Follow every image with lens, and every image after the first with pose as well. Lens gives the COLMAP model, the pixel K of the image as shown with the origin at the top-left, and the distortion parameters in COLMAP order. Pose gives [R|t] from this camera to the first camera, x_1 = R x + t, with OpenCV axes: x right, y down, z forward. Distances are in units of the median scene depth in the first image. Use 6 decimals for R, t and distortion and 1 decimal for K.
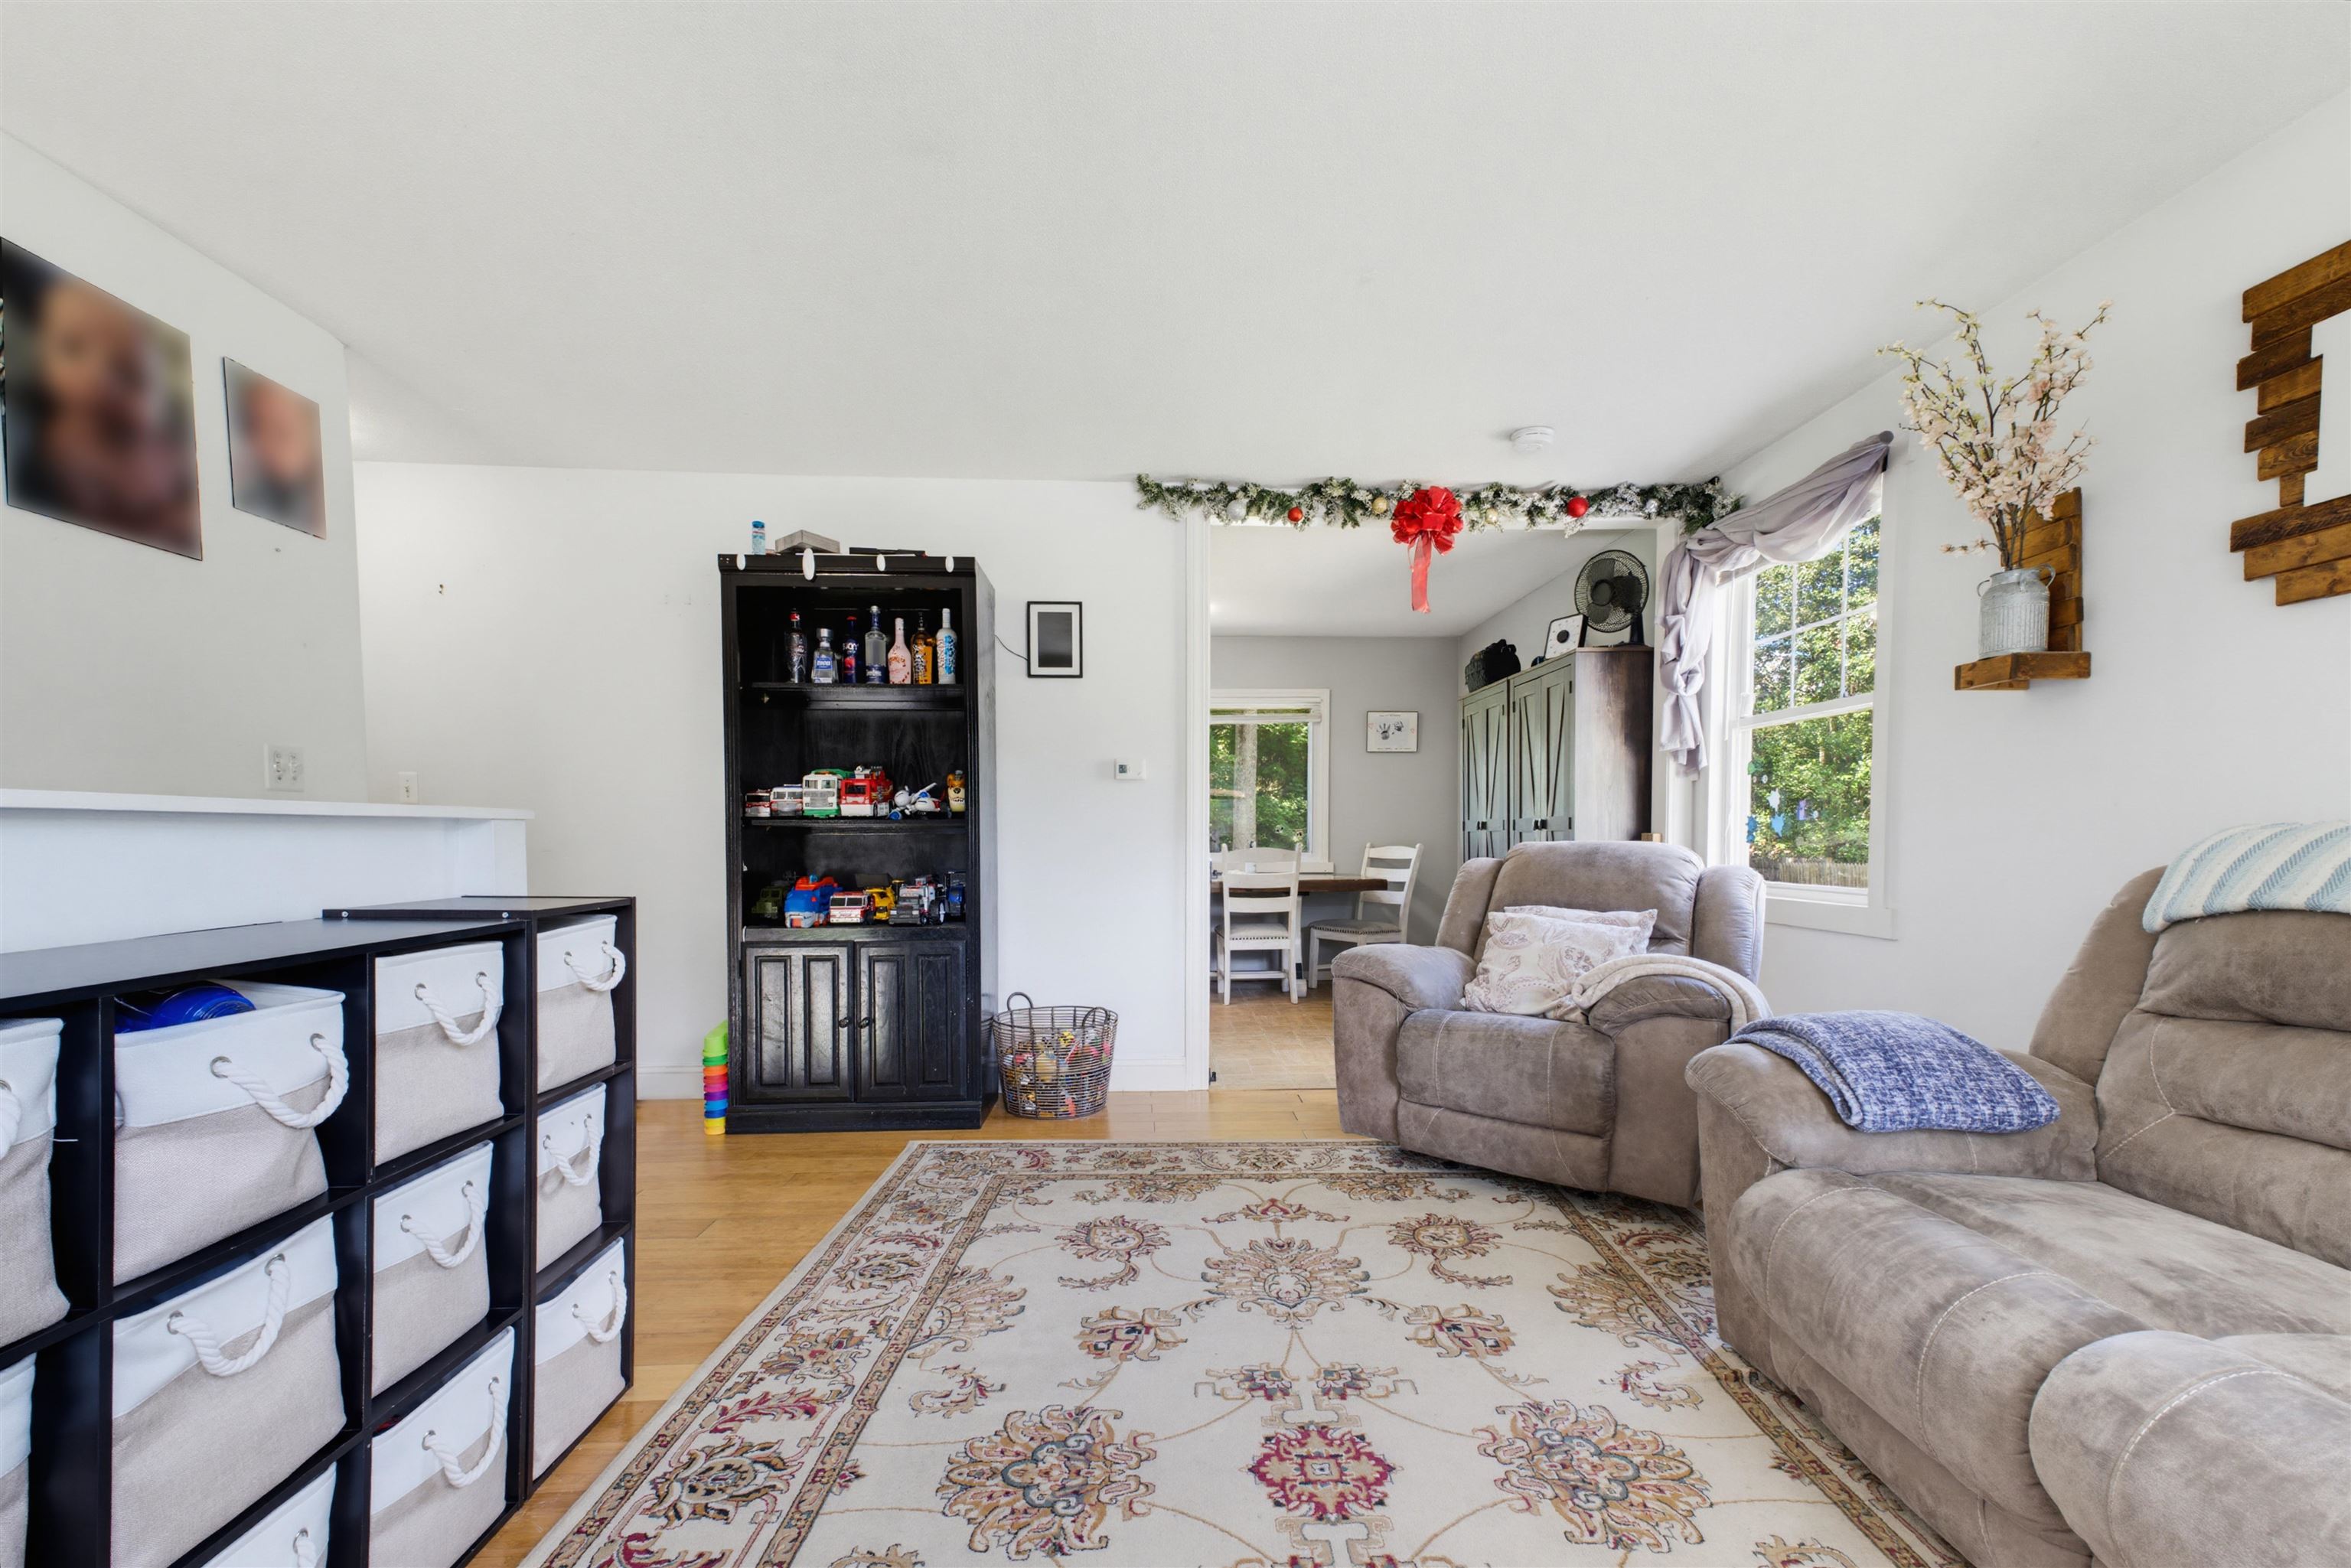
lens RADIAL K [[990.4, 0, 1190.8], [0, 990.4, 863.8], [0, 0, 1]] dist [0.040540, 0.000174]
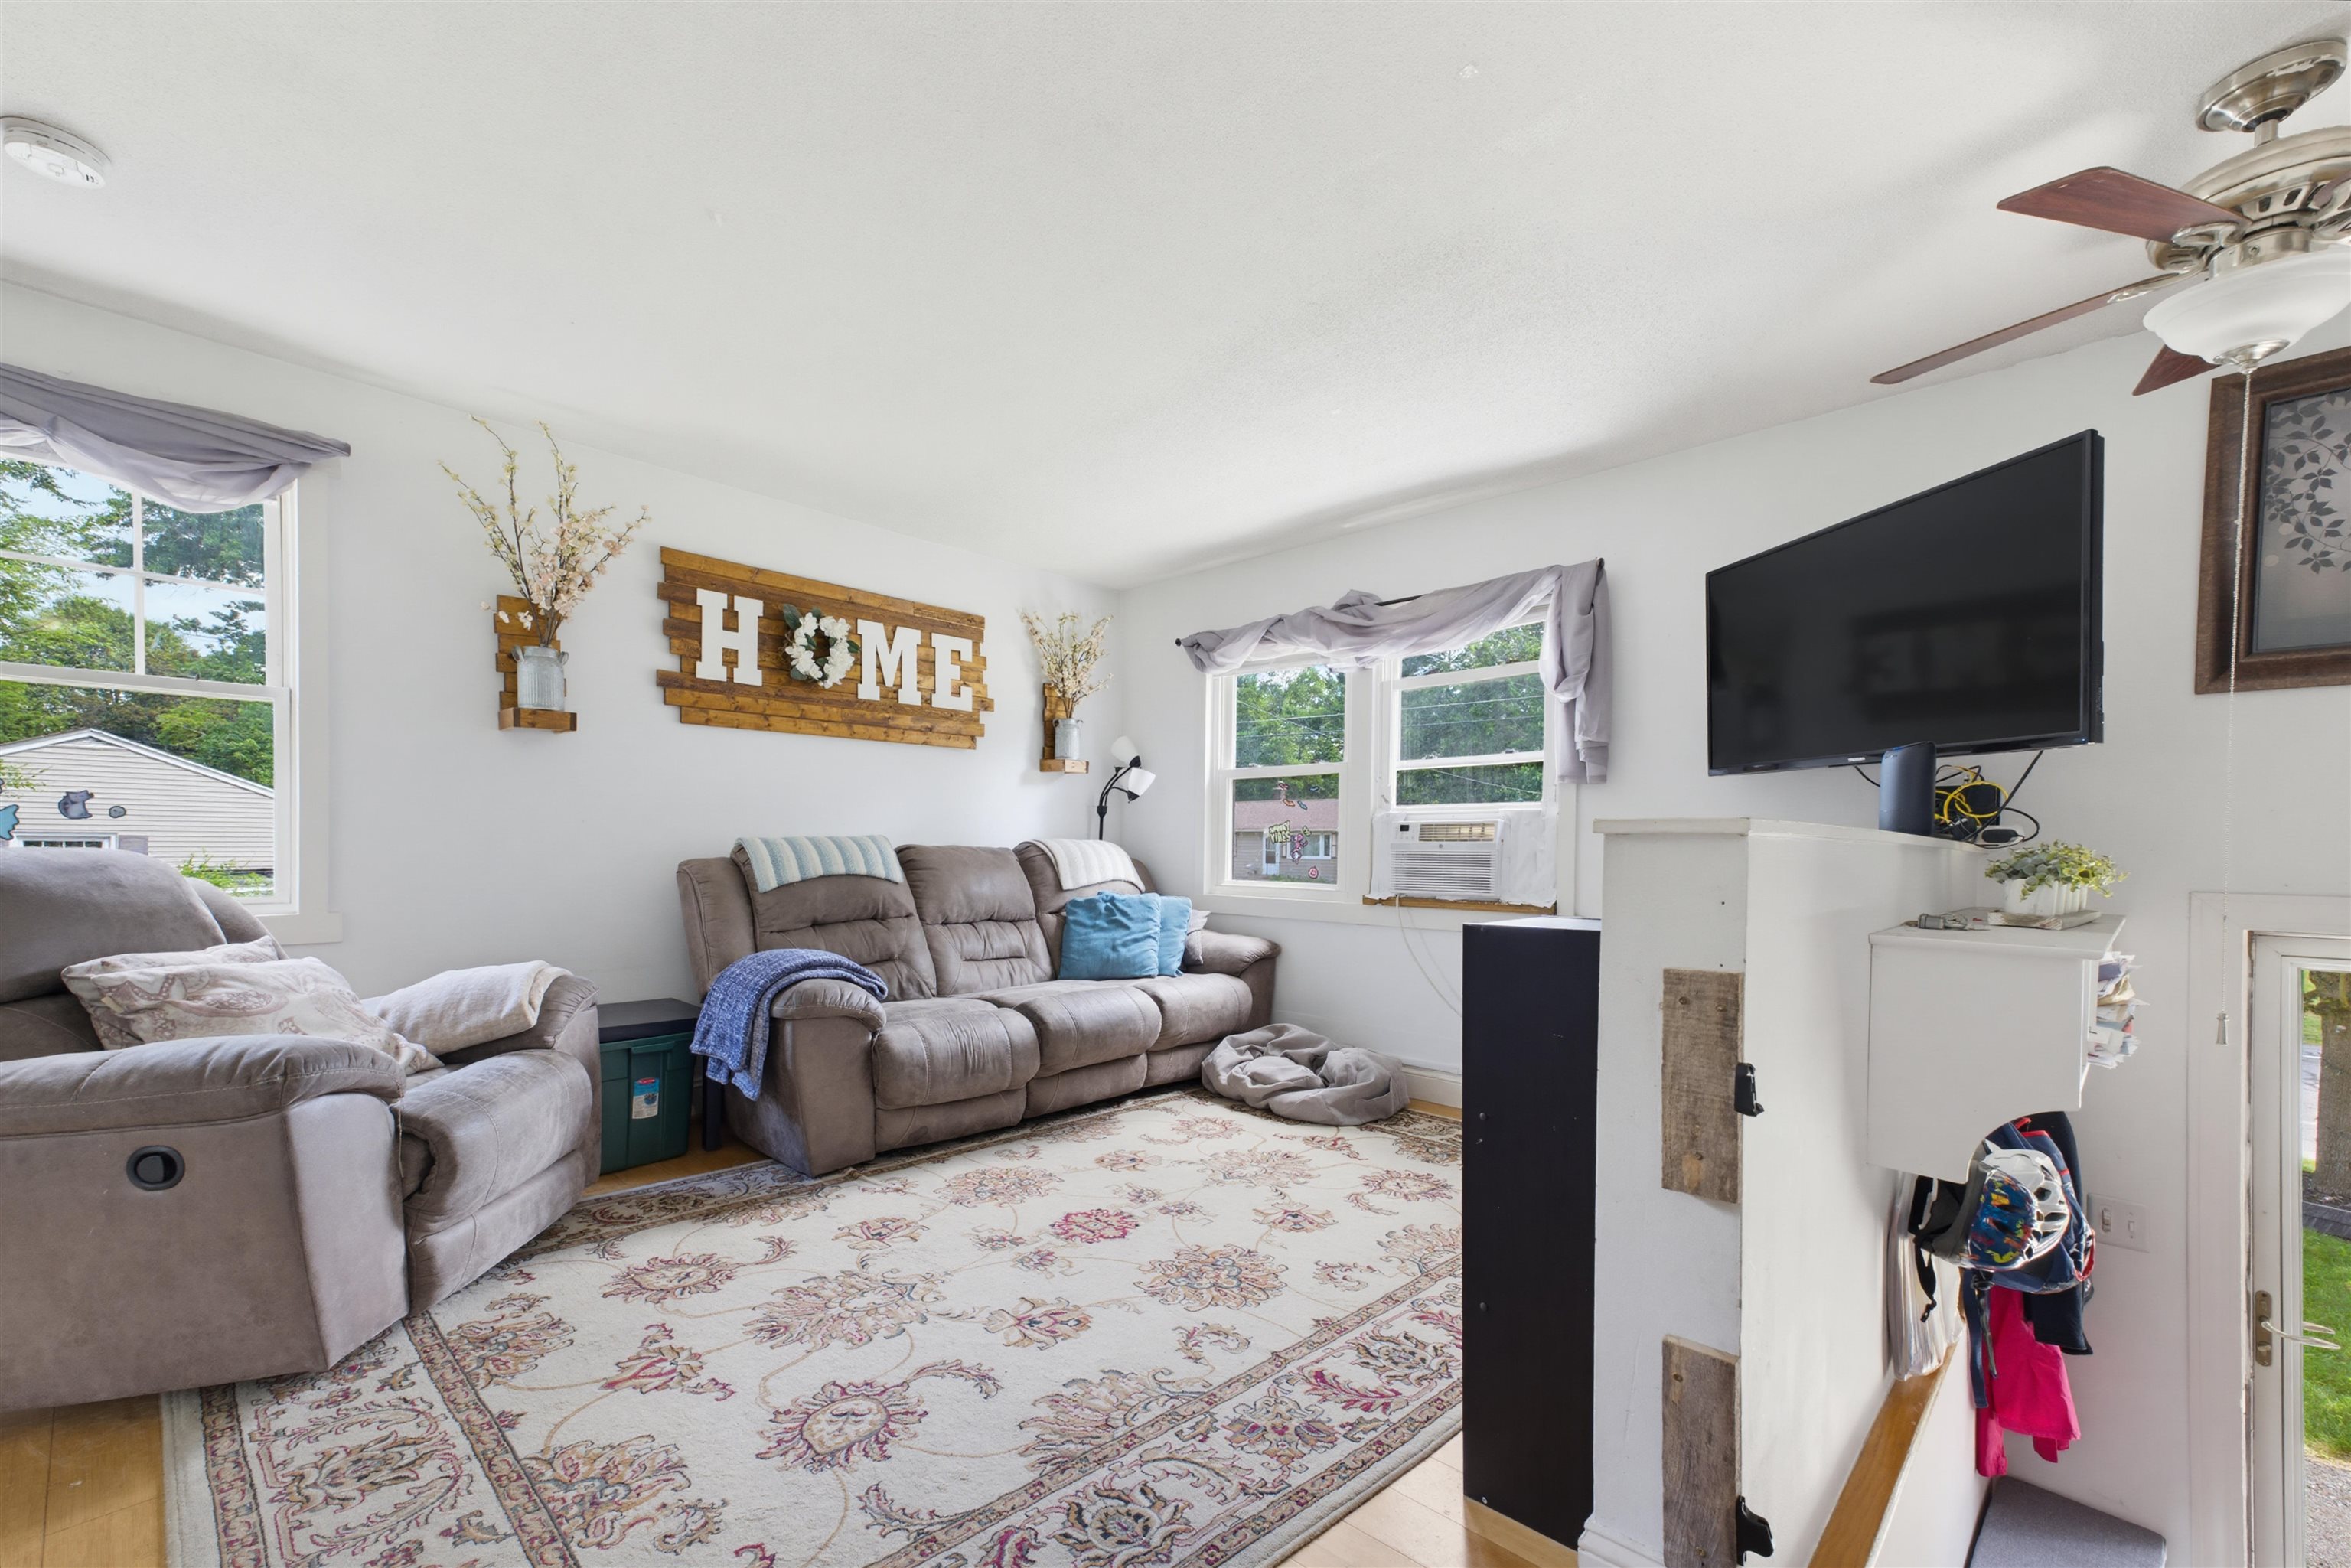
lens RADIAL K [[985.9, 0, 1172.3], [0, 985.9, 855.9], [0, 0, 1]] dist [0.036714, 0.000143]
pose [[-0.690040, -0.015033, 0.723615, -0.708156], [0.011462, 0.999432, 0.031693, -0.039438], [-0.723681, 0.030163, -0.689476, 1.253997]]
